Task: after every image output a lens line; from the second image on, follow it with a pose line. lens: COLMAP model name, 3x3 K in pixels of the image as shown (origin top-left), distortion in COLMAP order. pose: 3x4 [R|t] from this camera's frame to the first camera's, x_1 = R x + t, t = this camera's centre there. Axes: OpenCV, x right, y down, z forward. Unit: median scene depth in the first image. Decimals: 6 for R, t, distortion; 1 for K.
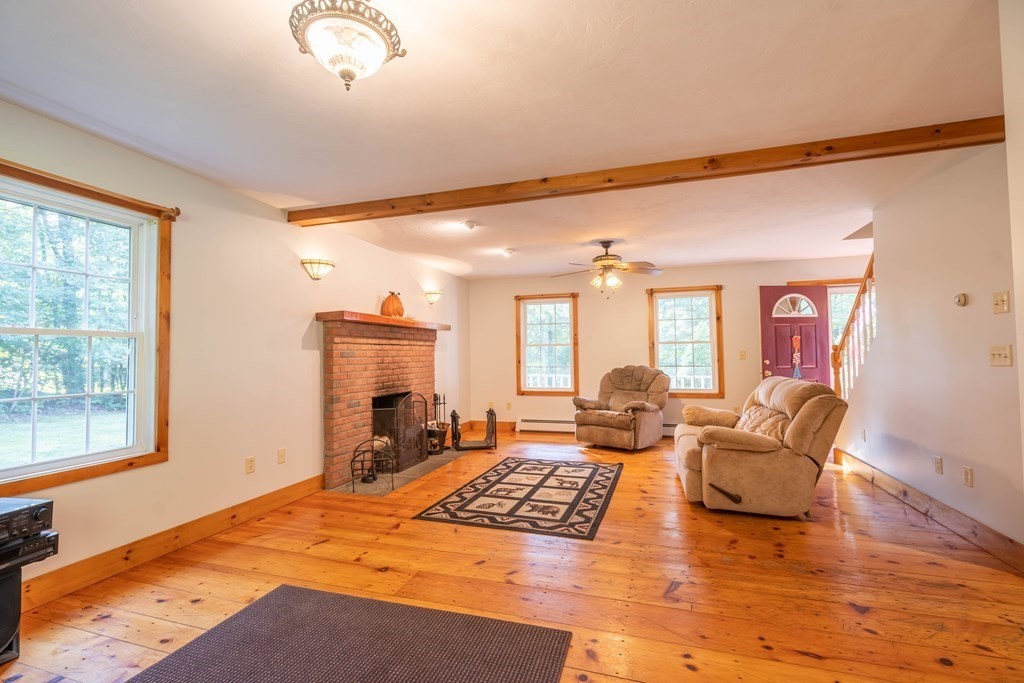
lens RADIAL K [[471.9, 0, 505.4], [0, 471.9, 339.2], [0, 0, 1]] dist [-0.002202, -0.000148]
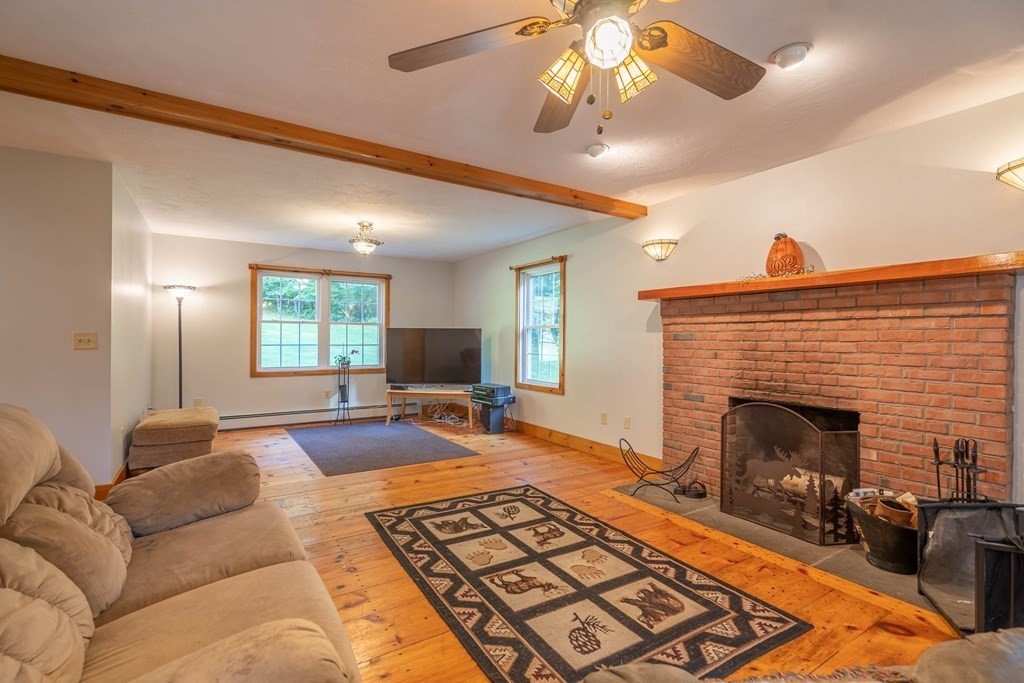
lens RADIAL K [[471.9, 0, 505.4], [0, 471.9, 339.2], [0, 0, 1]] dist [-0.002202, -0.000148]
pose [[-0.648176, 0.007492, -0.761454, 0.583491], [0.026350, 0.999573, -0.012596, 0.042571], [0.761035, -0.028229, -0.648097, 1.445303]]
